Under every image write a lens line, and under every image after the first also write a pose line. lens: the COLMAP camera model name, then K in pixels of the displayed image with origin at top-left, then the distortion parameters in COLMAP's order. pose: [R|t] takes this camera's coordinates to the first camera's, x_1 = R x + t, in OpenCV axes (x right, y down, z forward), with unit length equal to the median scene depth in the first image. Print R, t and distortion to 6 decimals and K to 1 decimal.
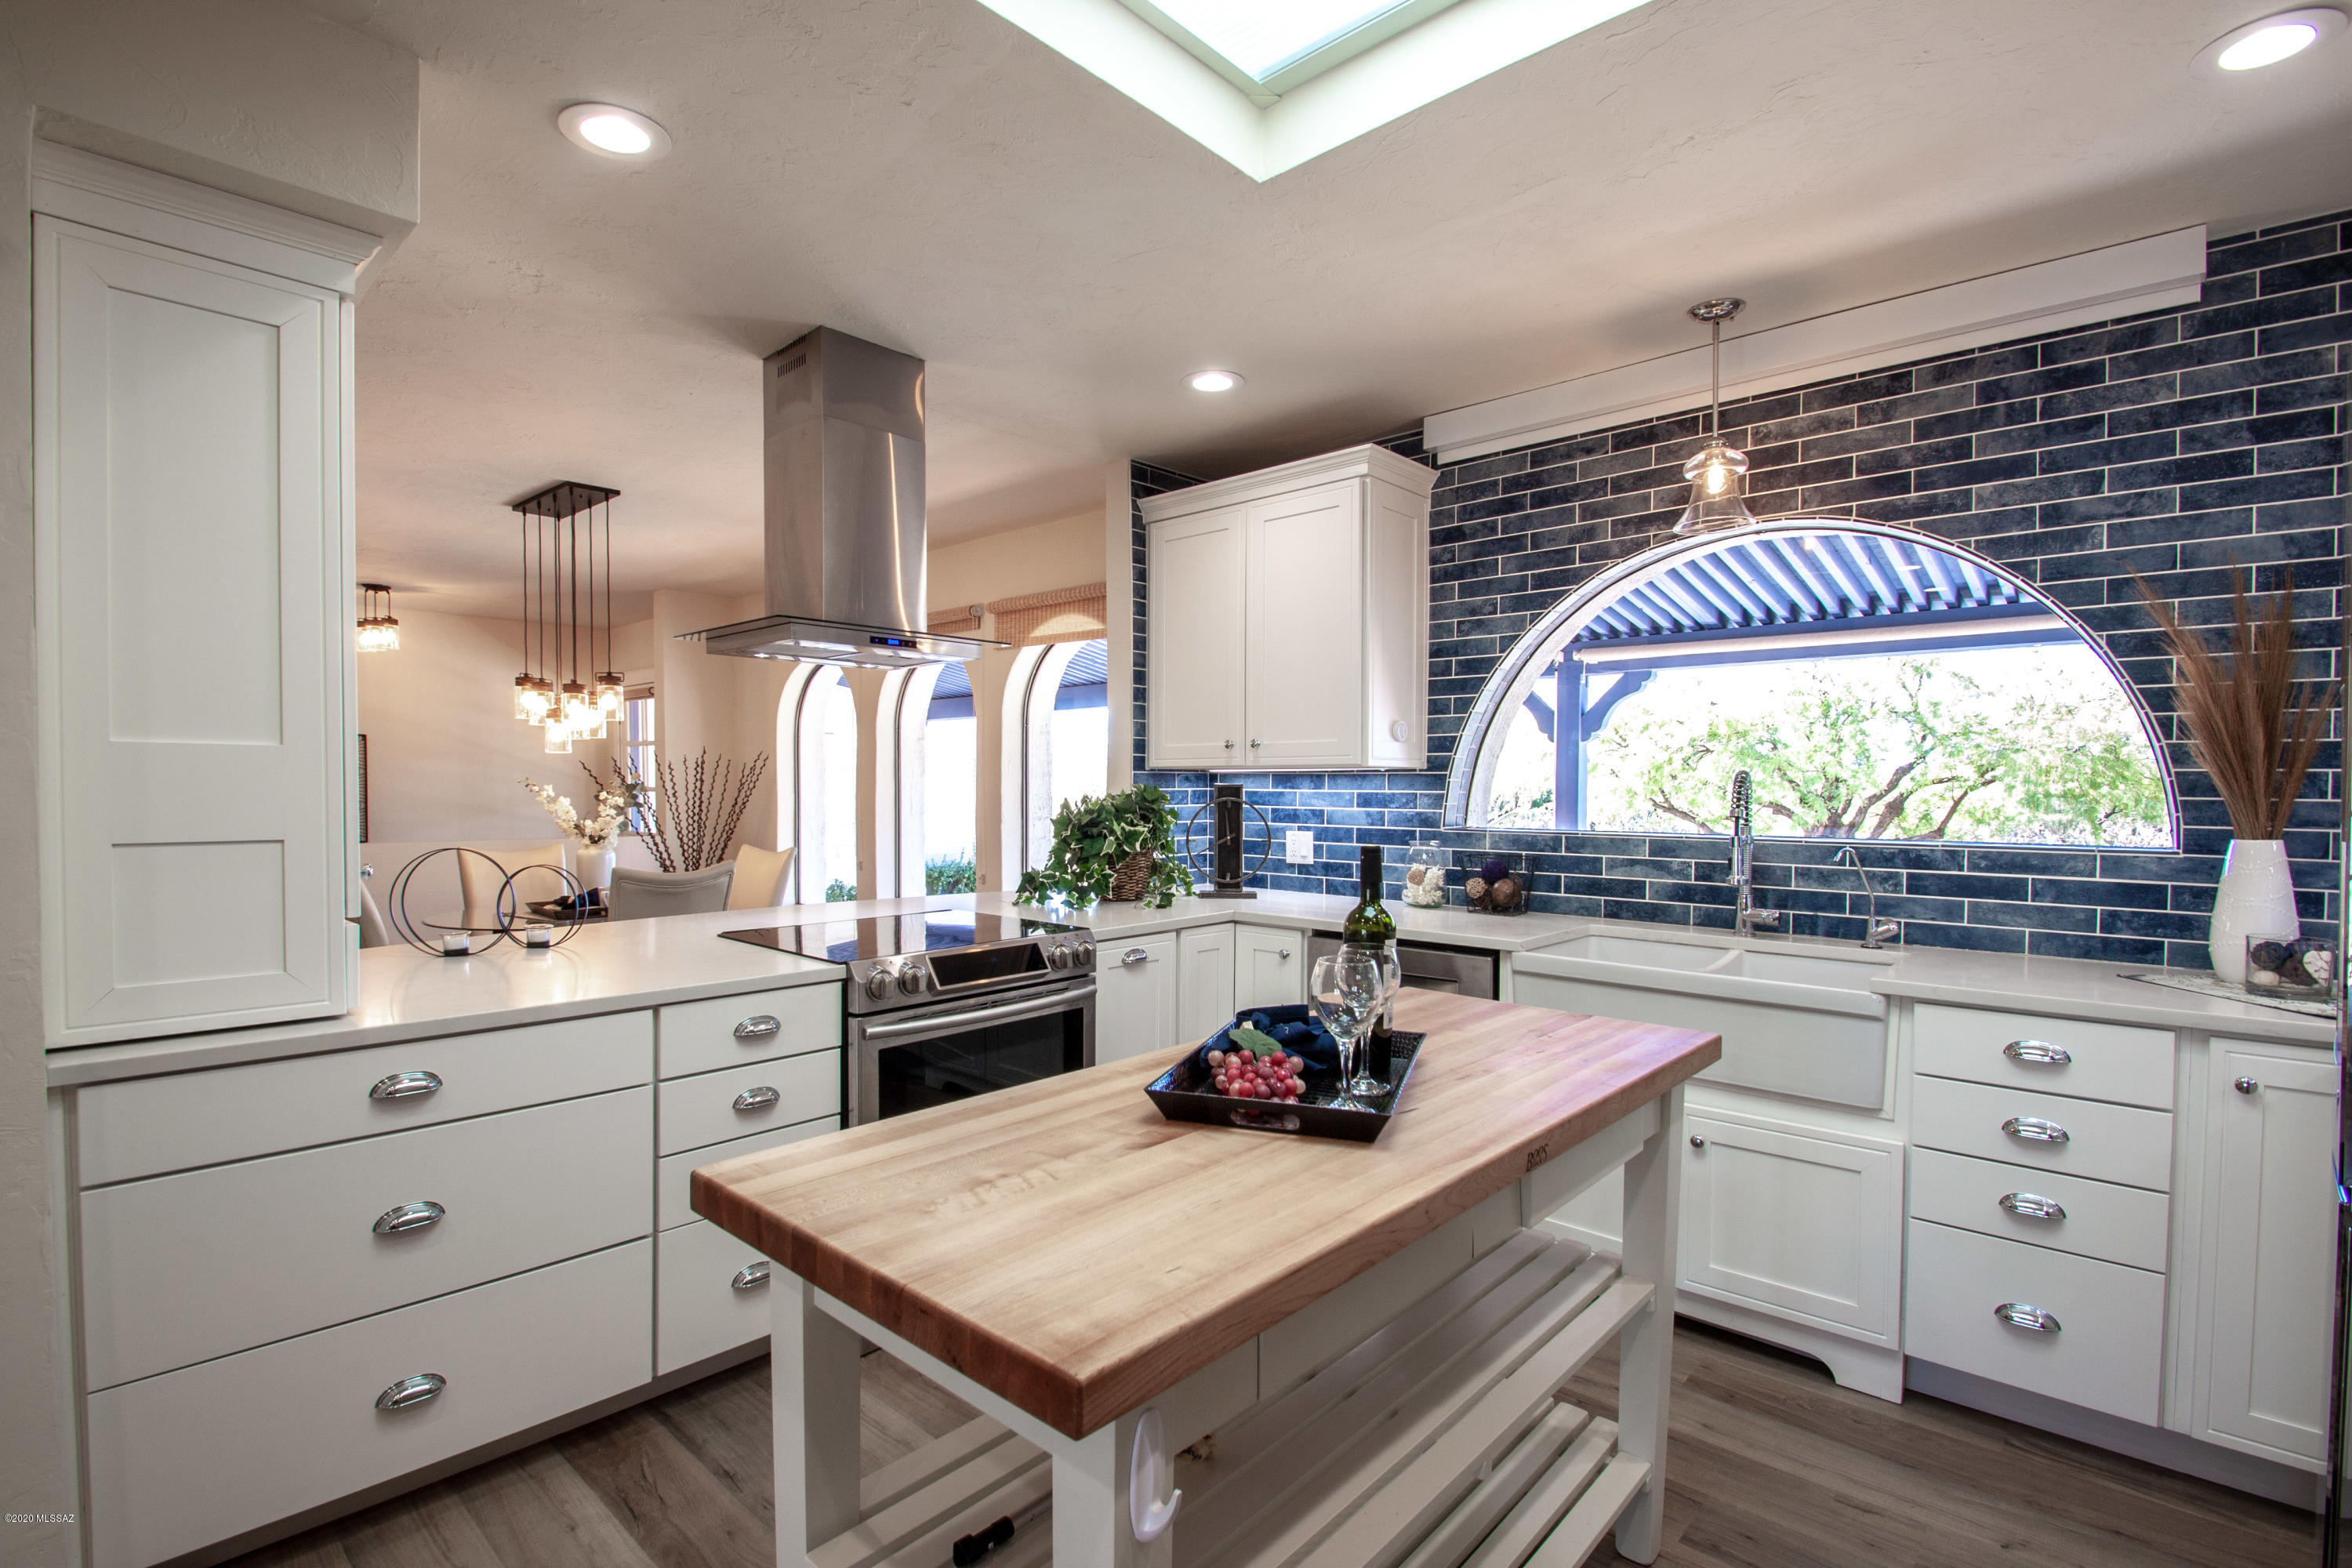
lens RADIAL K [[1096.1, 0, 1149.3], [0, 1096.1, 817.9], [0, 0, 1]] dist [0.015905, -0.020413]
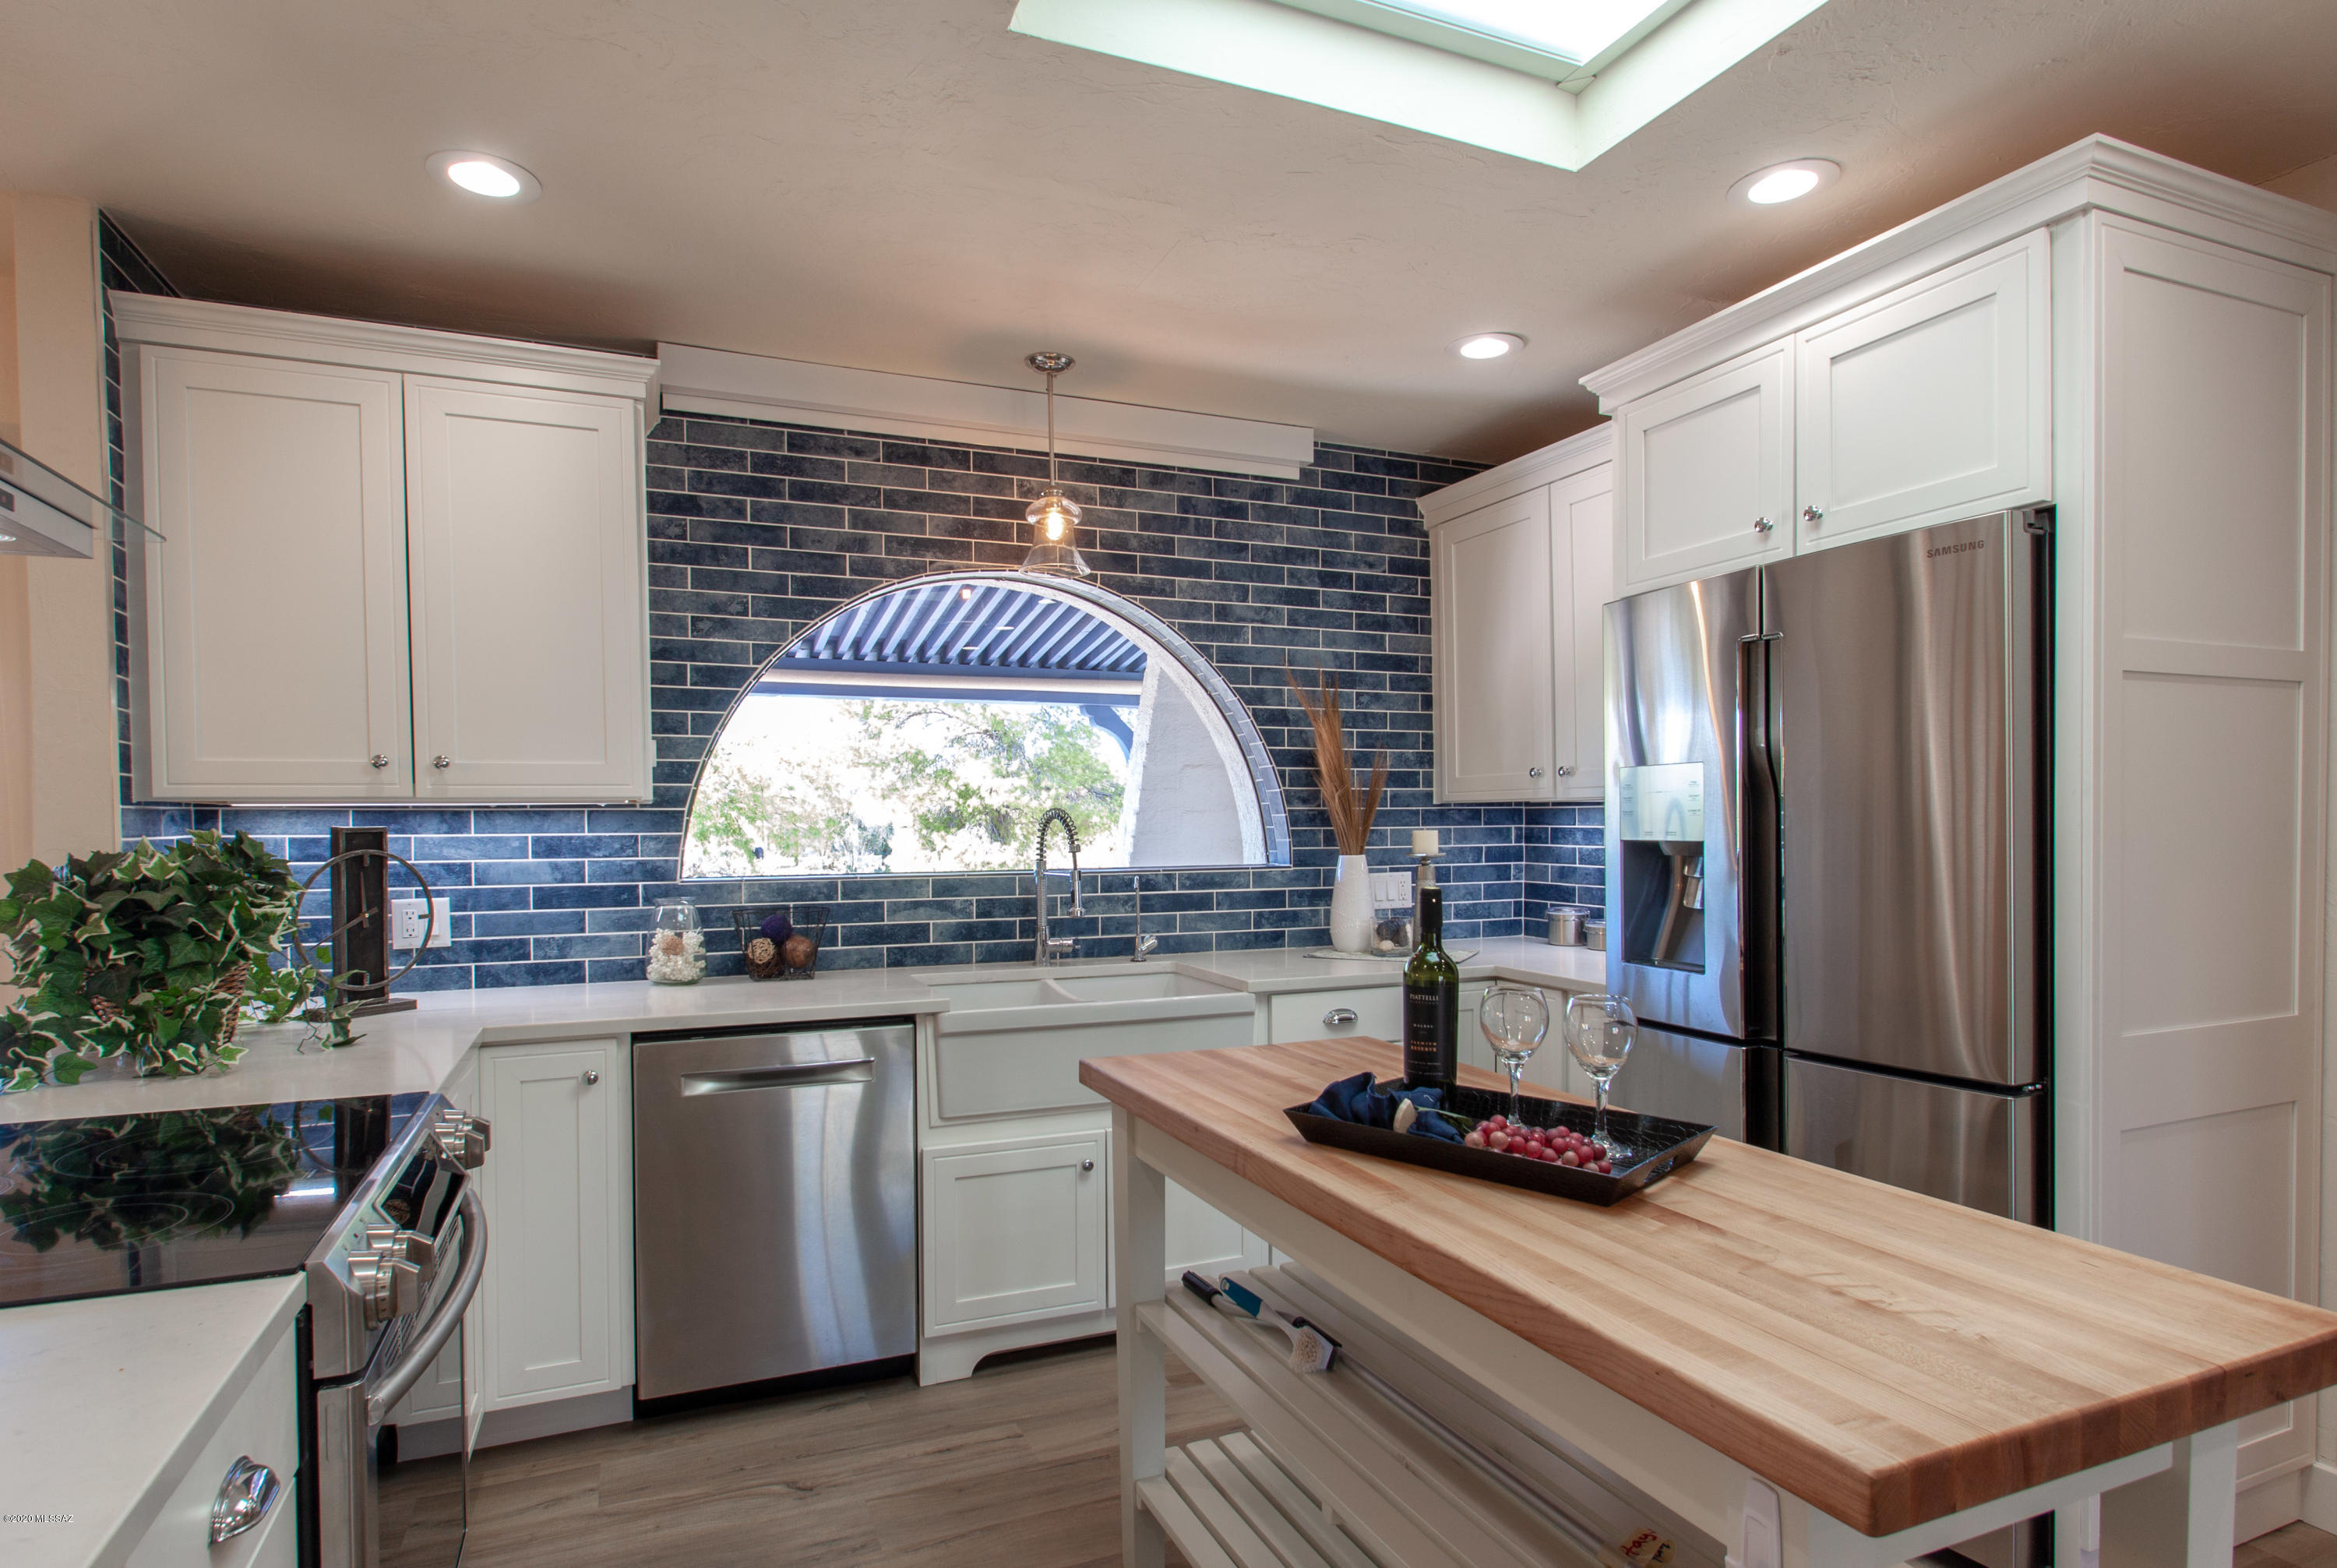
lens RADIAL K [[1213.6, 0, 1152.4], [0, 1213.6, 847.2], [0, 0, 1]] dist [0.001963, 0.000609]
pose [[0.414757, -0.028170, 0.909496, -0.415478], [0.034773, 0.999281, 0.015094, -0.017187], [-0.909267, 0.025365, 0.415439, 0.377481]]
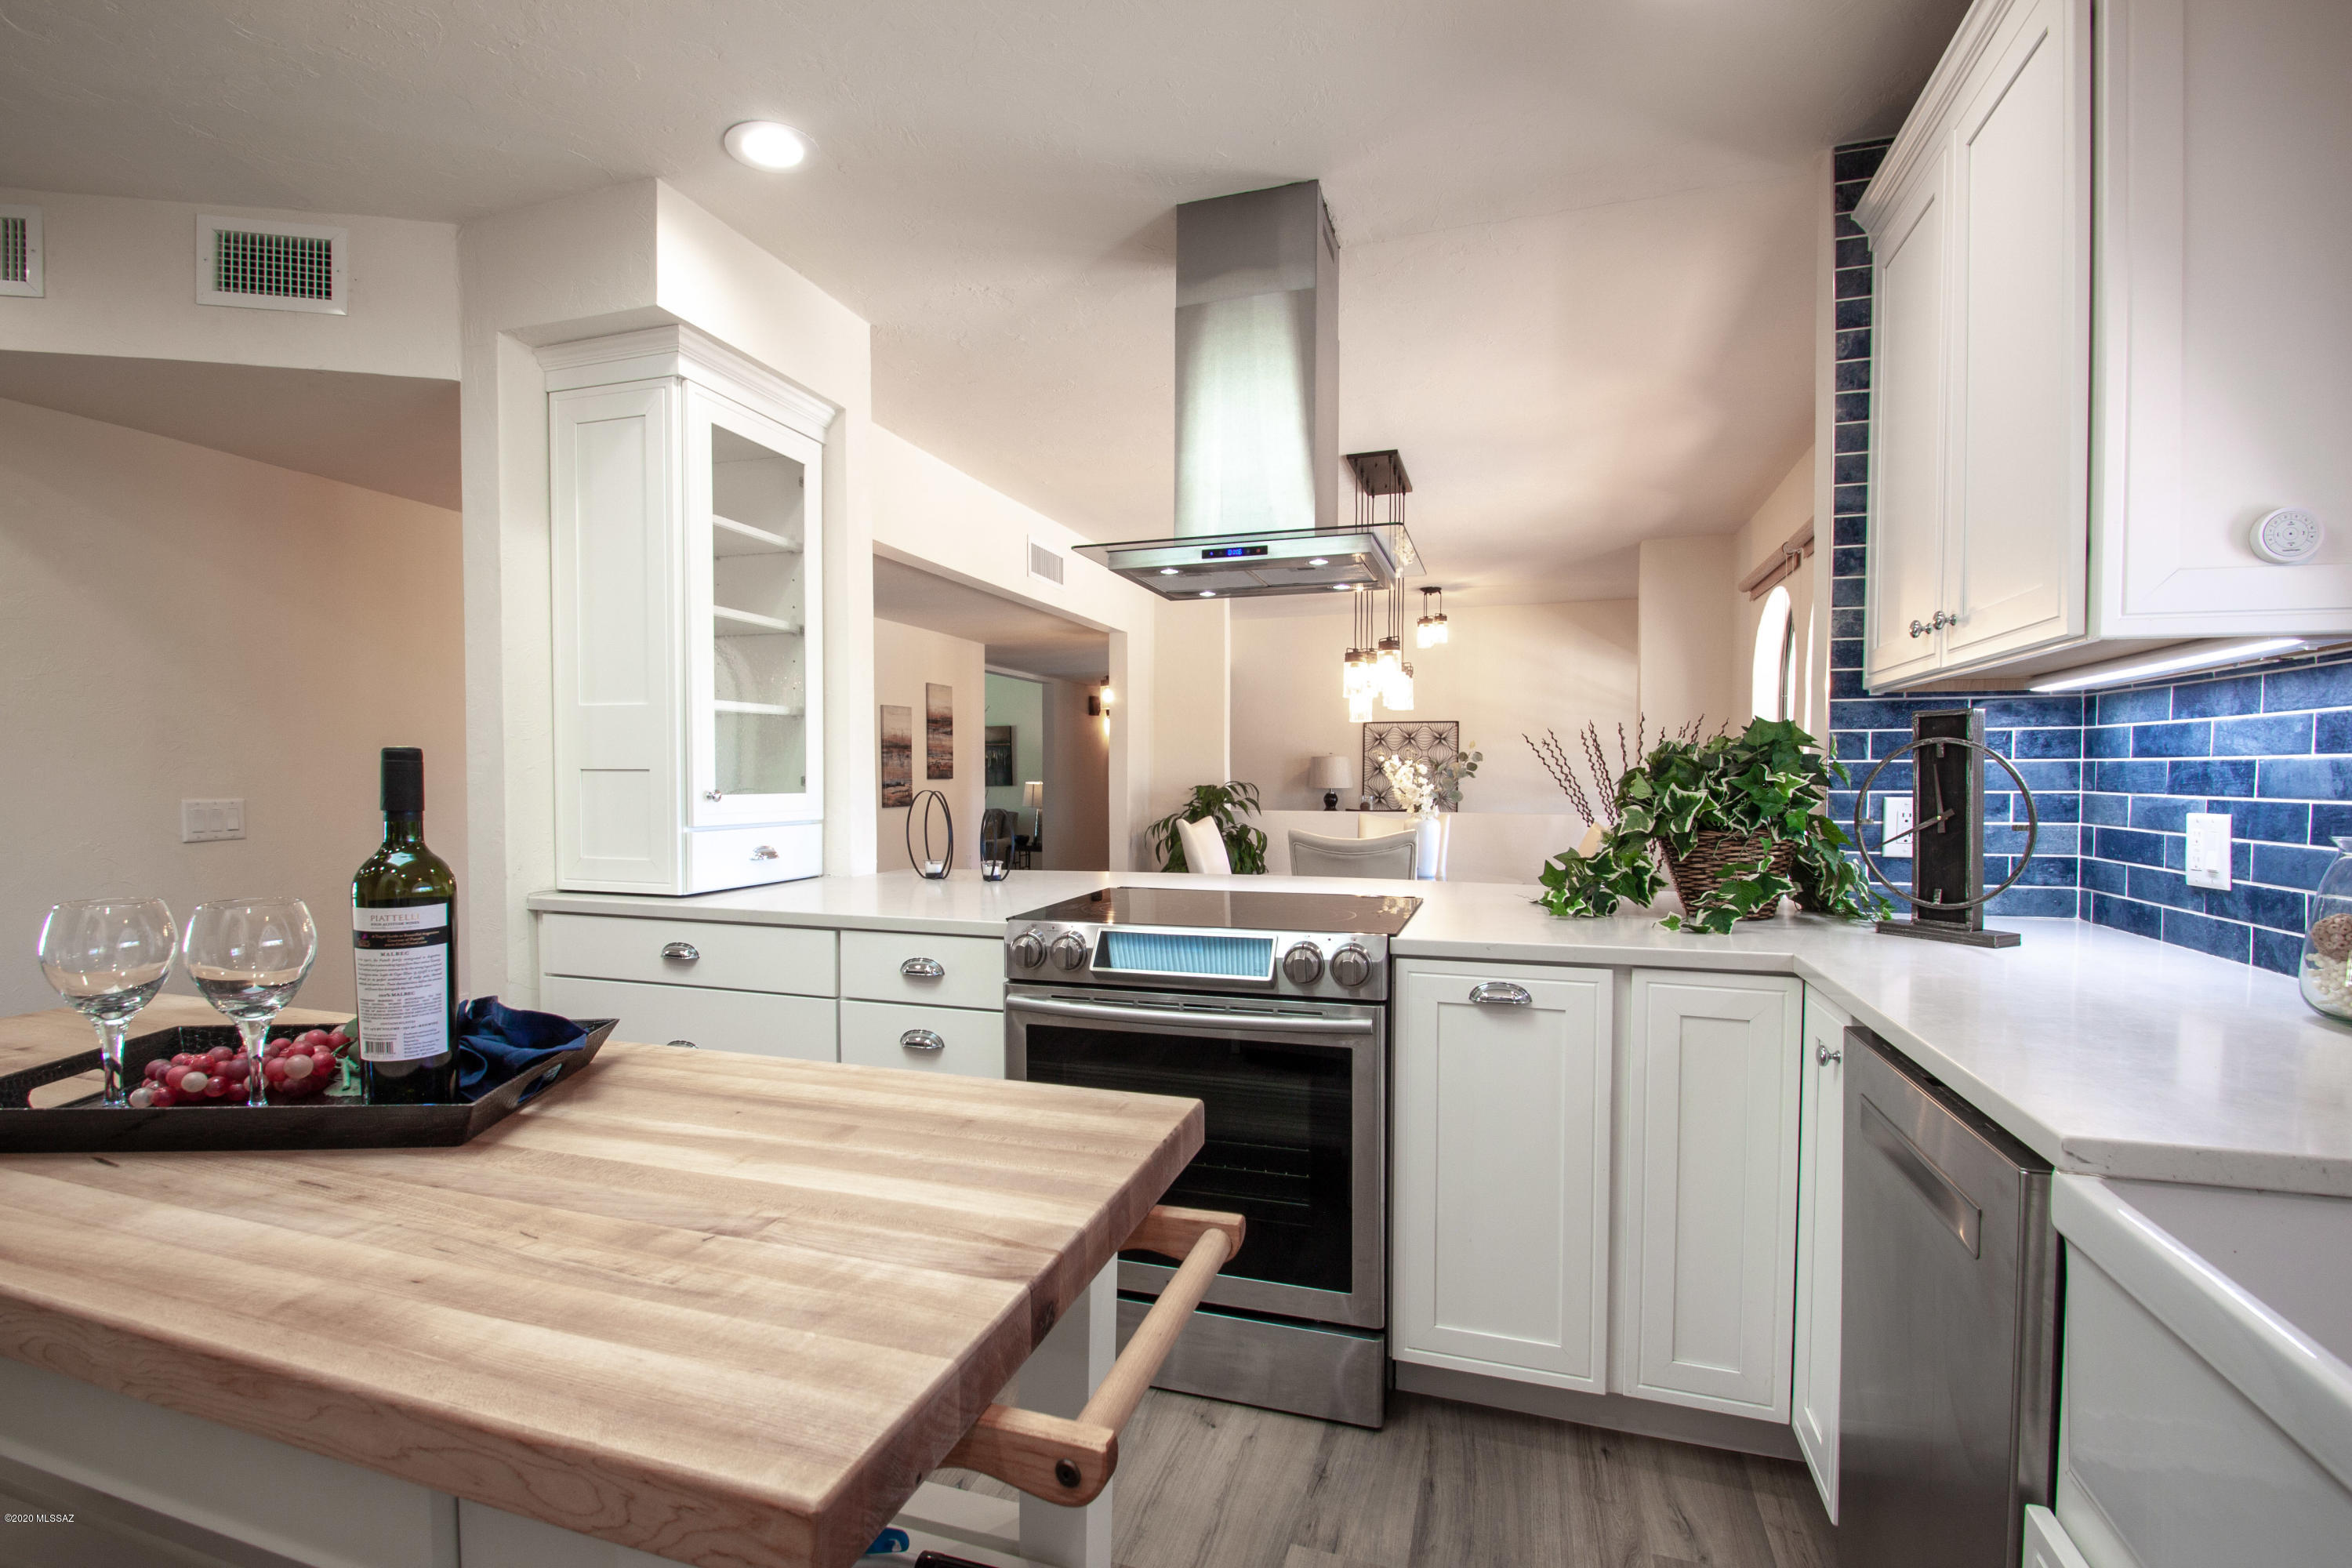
lens RADIAL K [[1090.9, 0, 1143.2], [0, 1090.9, 816.5], [0, 0, 1]] dist [0.000572, -0.013728]
pose [[0.408614, 0.029829, -0.912220, 0.434352], [-0.027012, 0.999423, 0.020580, 0.019685], [0.912307, 0.016232, 0.409184, 0.546492]]
